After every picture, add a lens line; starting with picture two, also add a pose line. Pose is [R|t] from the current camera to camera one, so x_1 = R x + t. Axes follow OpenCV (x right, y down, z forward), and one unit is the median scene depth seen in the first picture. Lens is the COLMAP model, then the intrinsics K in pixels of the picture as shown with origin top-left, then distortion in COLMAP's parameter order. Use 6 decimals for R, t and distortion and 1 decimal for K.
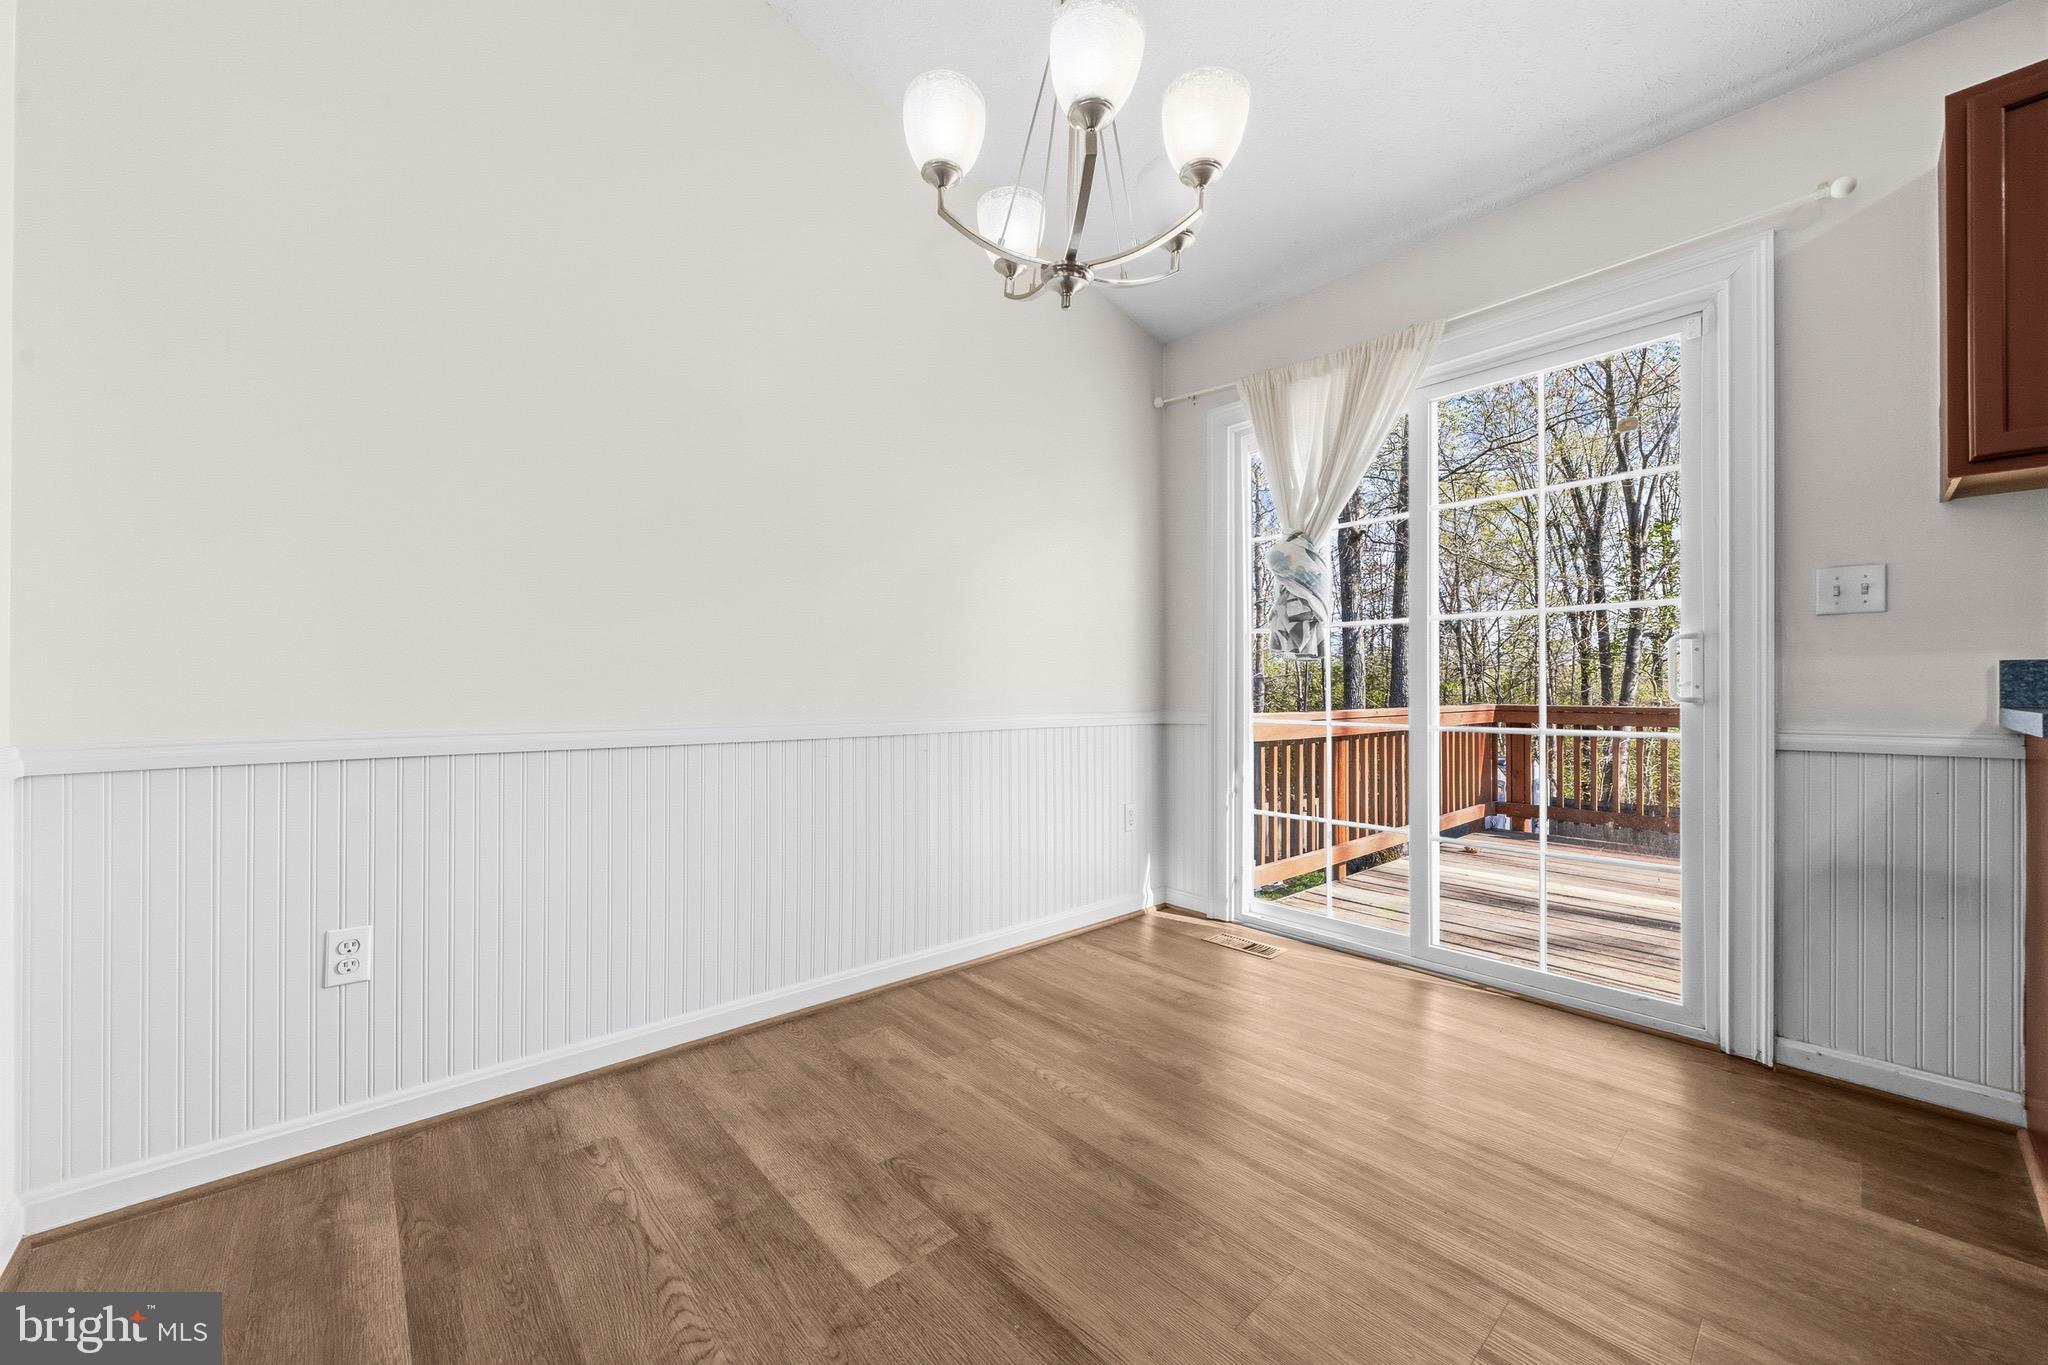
lens RADIAL K [[758.2, 0, 1013.6], [0, 758.2, 683.6], [0, 0, 1]] dist [0.000478, 0.000007]
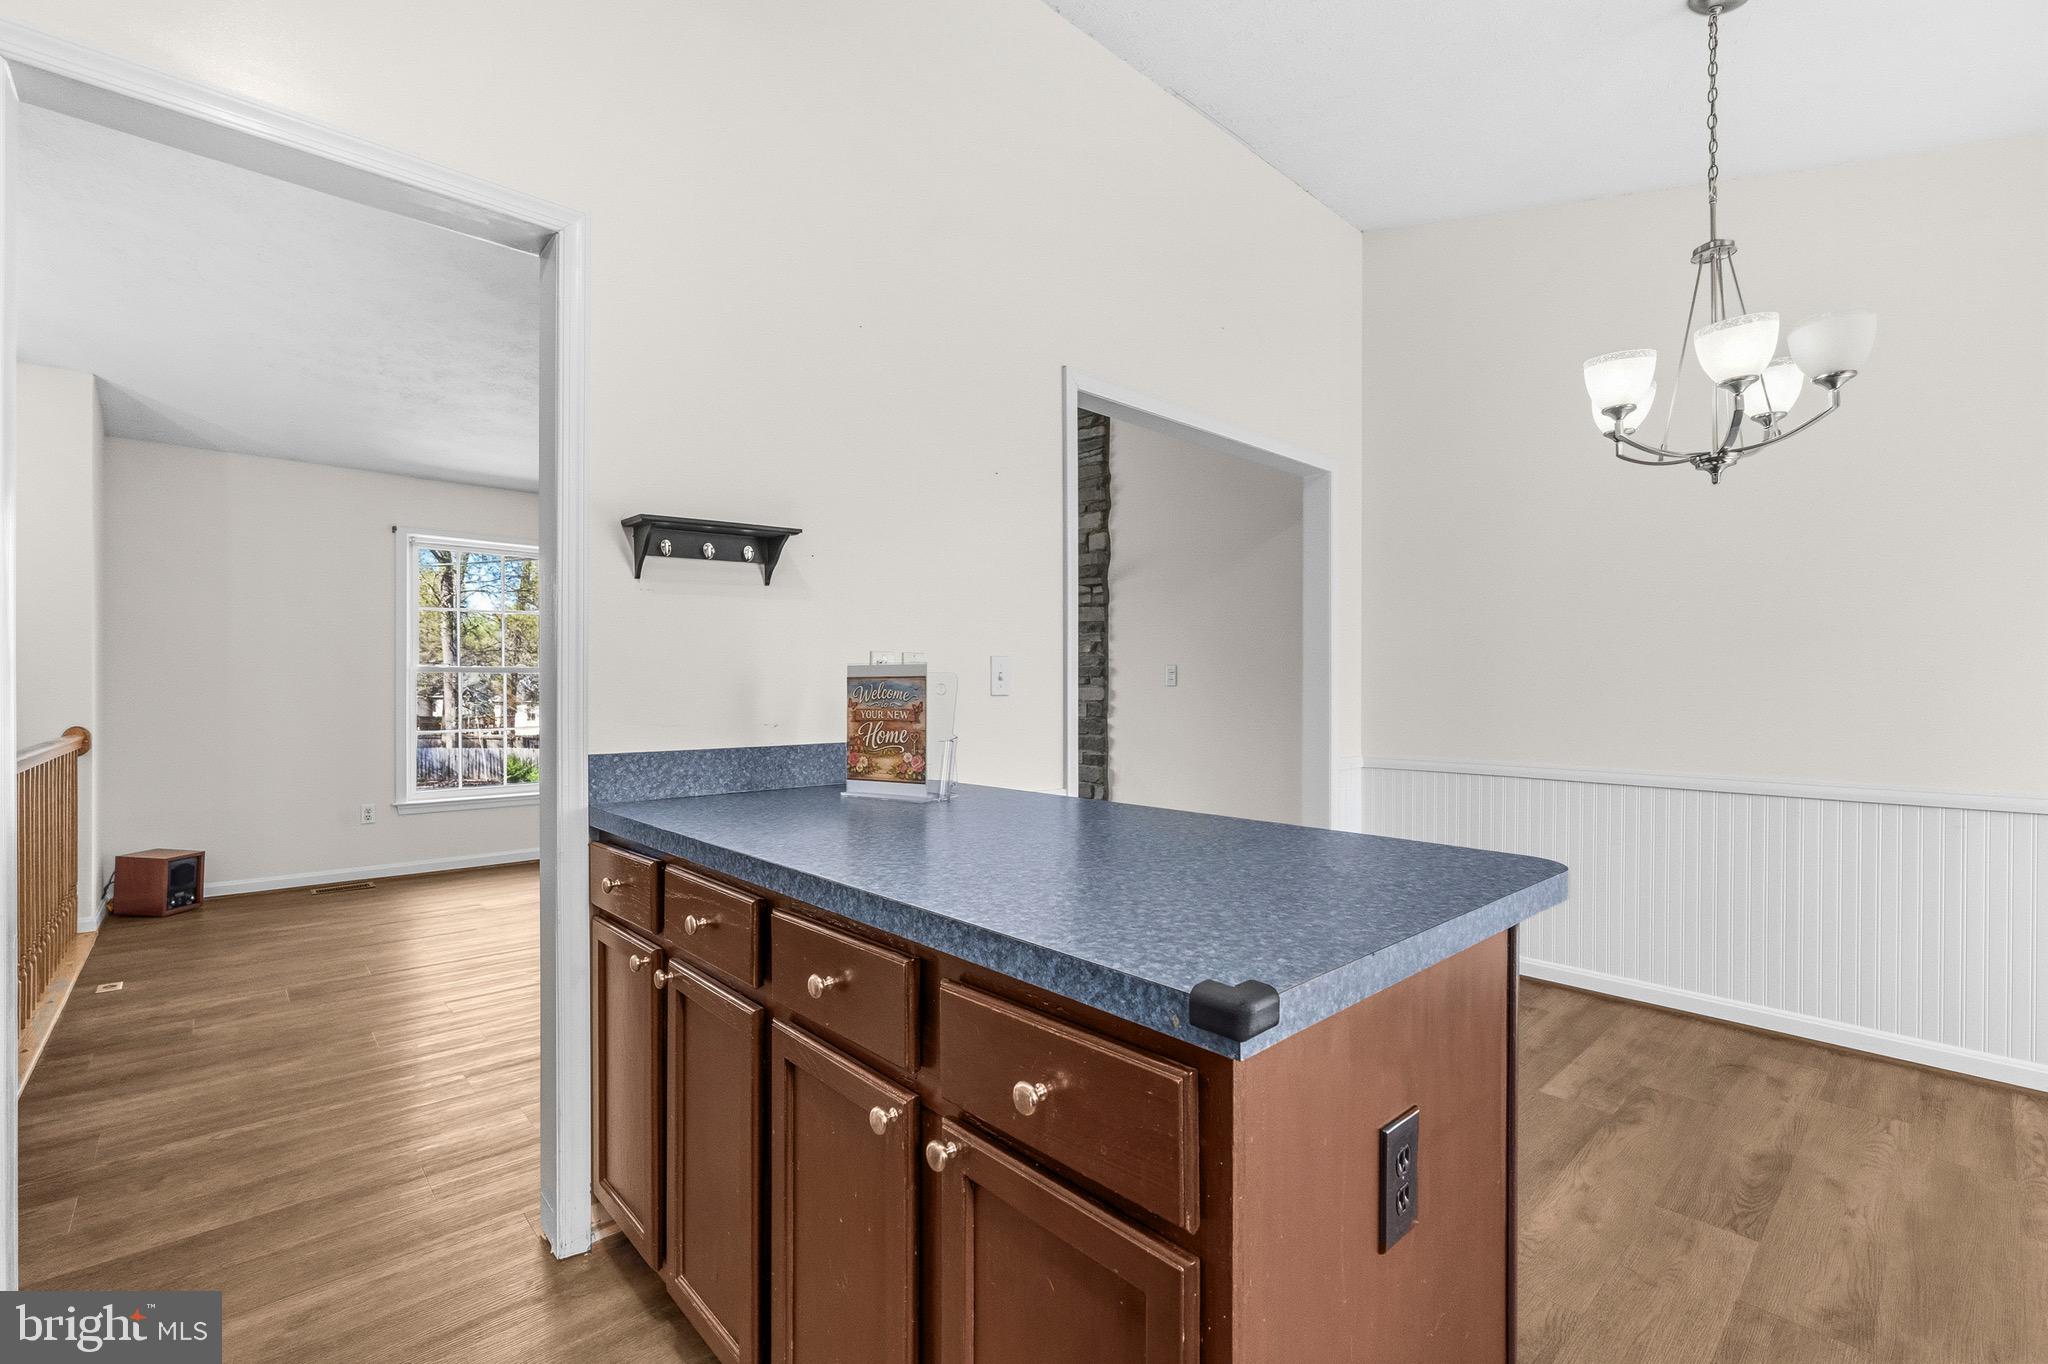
lens RADIAL K [[854.4, 0, 1017.5], [0, 854.4, 684.5], [0, 0, 1]] dist [0.001474, -0.000169]
pose [[0.016111, -0.001883, -0.999868, 1.192587], [0.011157, 0.999936, -0.001704, -0.121656], [0.999808, -0.011128, 0.016131, -0.176879]]
